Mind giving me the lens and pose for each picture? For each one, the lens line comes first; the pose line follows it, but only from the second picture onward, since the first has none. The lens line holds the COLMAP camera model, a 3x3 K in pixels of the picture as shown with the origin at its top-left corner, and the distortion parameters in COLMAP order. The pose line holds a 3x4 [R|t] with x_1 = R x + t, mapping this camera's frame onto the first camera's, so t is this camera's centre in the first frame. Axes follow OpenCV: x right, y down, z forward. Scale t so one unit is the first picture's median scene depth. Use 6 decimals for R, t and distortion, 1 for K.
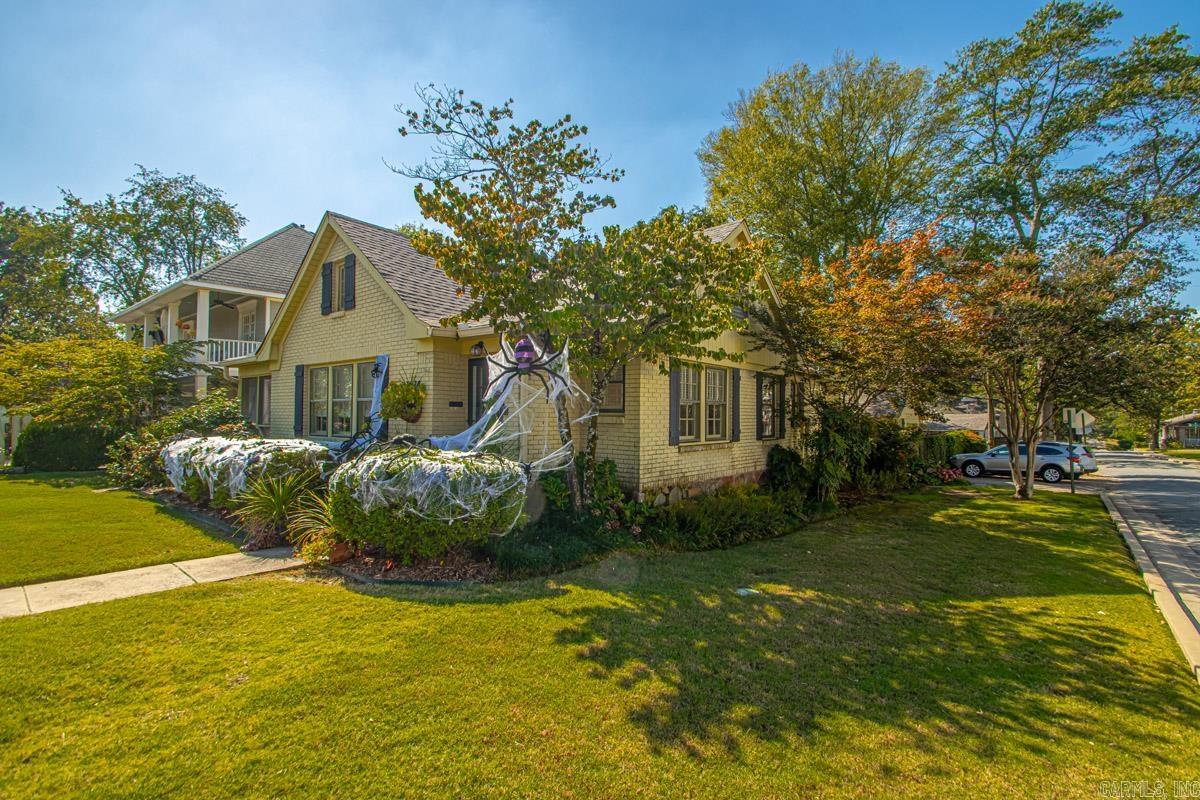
lens RADIAL K [[561.2, 0, 605.3], [0, 561.2, 397.5], [0, 0, 1]] dist [0.020668, -0.019722]
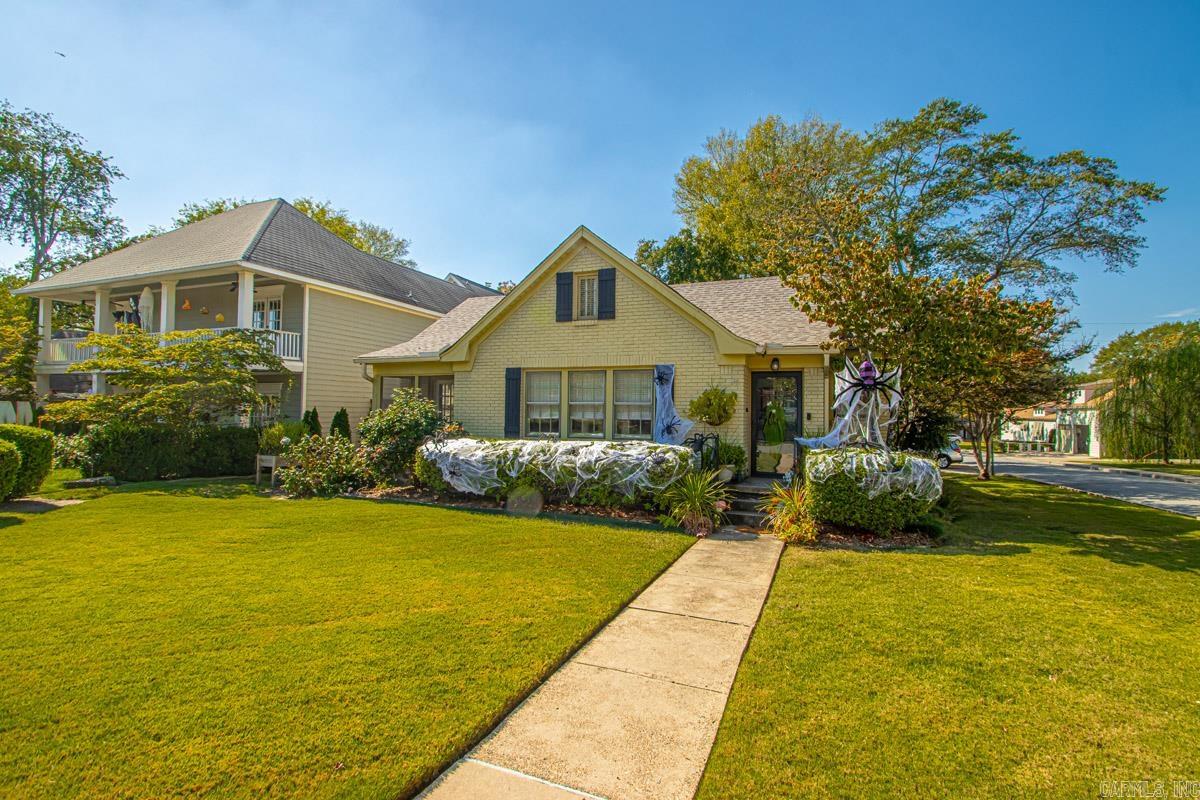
lens RADIAL K [[561.2, 0, 605.3], [0, 561.2, 397.5], [0, 0, 1]] dist [0.020668, -0.019722]
pose [[0.952015, 0.015424, 0.305664, -0.698706], [-0.017397, 0.999842, 0.003732, -0.010008], [-0.305558, -0.008870, 0.952132, -0.022786]]
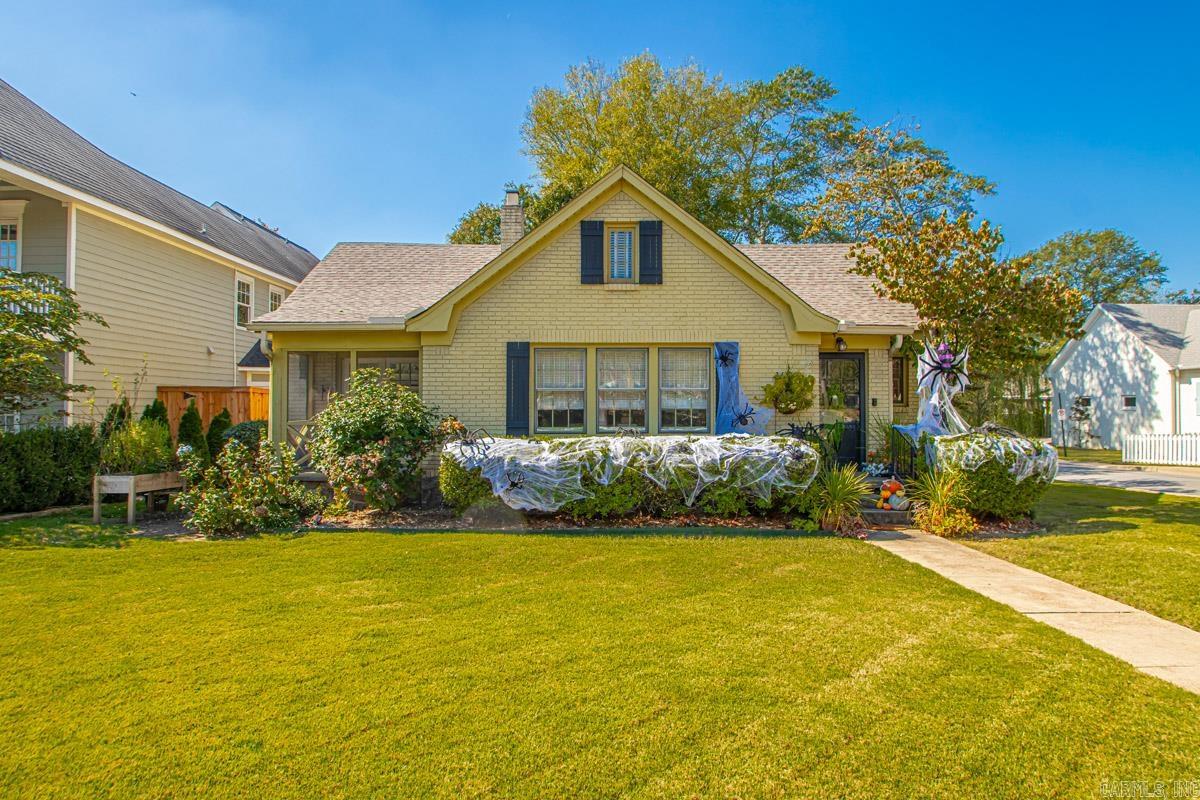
lens RADIAL K [[697.8, 0, 600.0], [0, 697.8, 400.0], [0, 0, 1]] dist [-0.004836, -0.001010]
pose [[0.767815, -0.000278, 0.640672, -1.071807], [-0.016039, 0.999678, 0.019656, 0.000781], [-0.640471, -0.025367, 0.767563, 0.199852]]
